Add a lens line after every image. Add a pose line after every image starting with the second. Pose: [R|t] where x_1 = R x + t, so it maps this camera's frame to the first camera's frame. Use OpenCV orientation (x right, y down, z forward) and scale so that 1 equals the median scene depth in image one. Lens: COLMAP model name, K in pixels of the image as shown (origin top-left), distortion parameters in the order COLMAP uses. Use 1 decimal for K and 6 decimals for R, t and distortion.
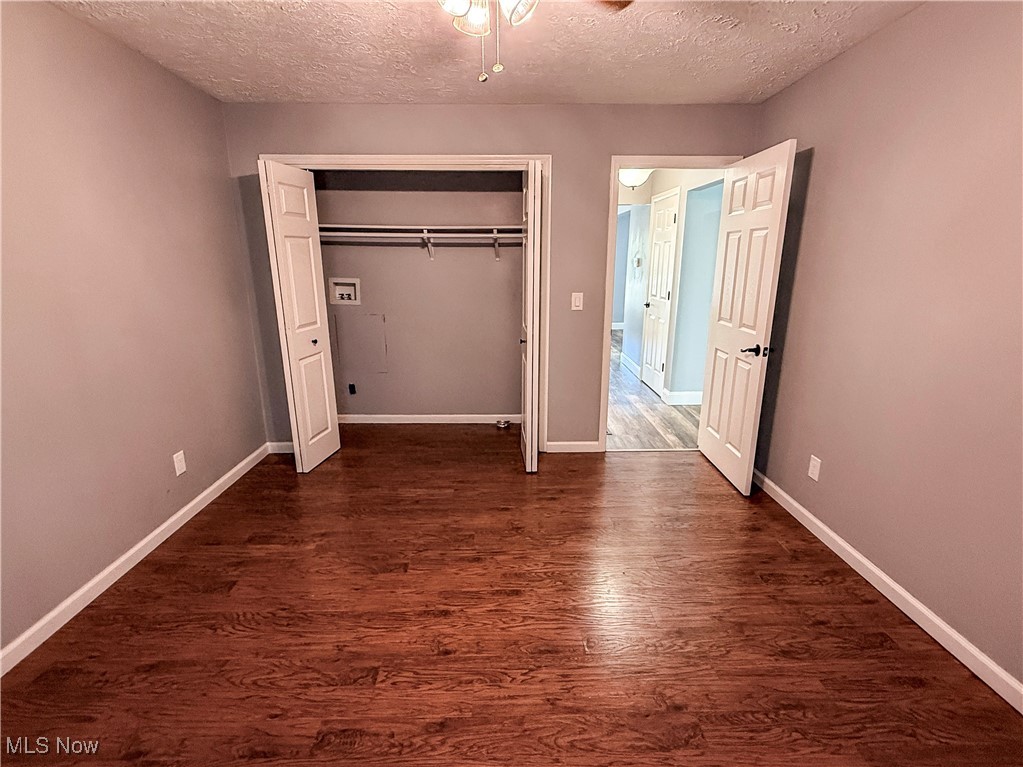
lens RADIAL K [[469.8, 0, 511.5], [0, 469.8, 383.5], [0, 0, 1]] dist [-0.001631, 0.000049]
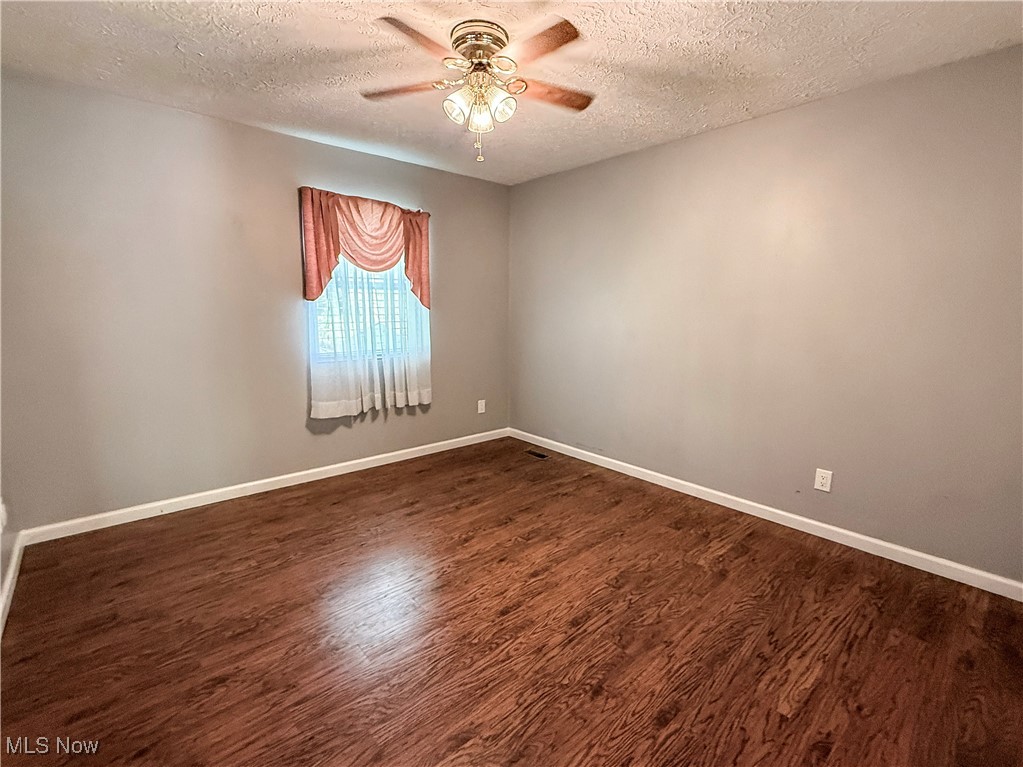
lens RADIAL K [[485.3, 0, 516.4], [0, 485.3, 383.6], [0, 0, 1]] dist [-0.001408, -0.000480]
pose [[-0.759654, 0.100570, -0.642504, 0.551490], [-0.172978, 0.921133, 0.348701, -0.327994], [0.626901, 0.376031, -0.682346, 1.426221]]
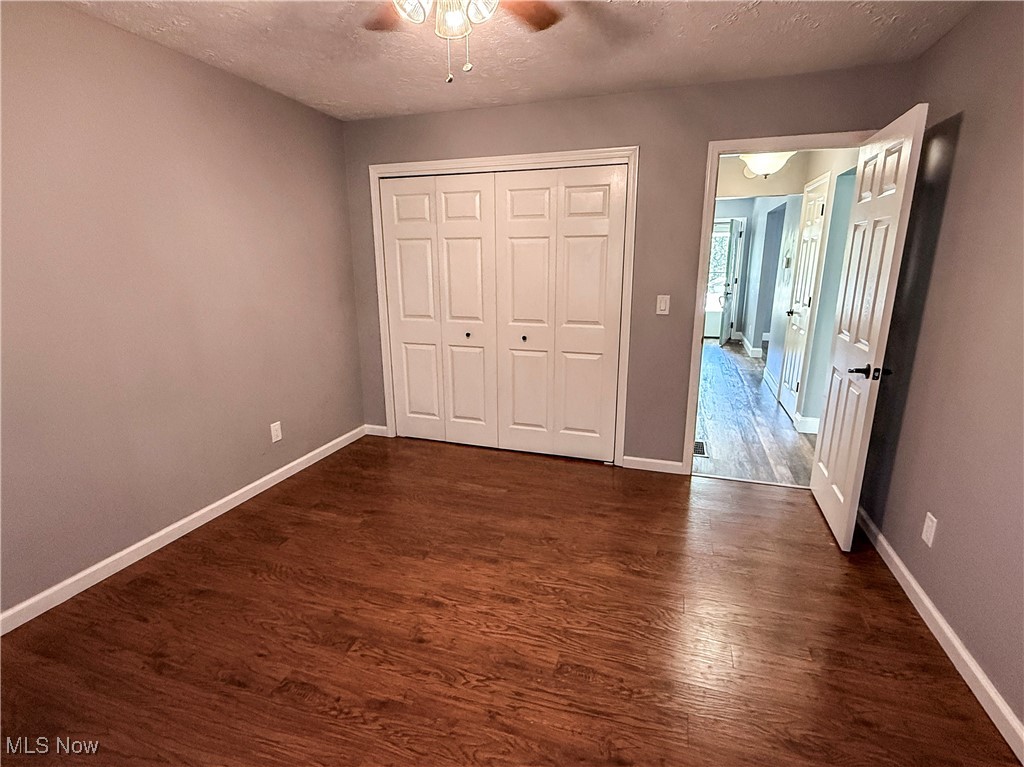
lens RADIAL K [[485.8, 0, 516.9], [0, 485.8, 383.6], [0, 0, 1]] dist [-0.001408, -0.000480]
pose [[0.945938, 0.079016, -0.314575, 0.275418], [-0.082092, 0.996619, 0.003480, -0.005187], [0.313787, 0.022533, 0.949226, 0.037818]]
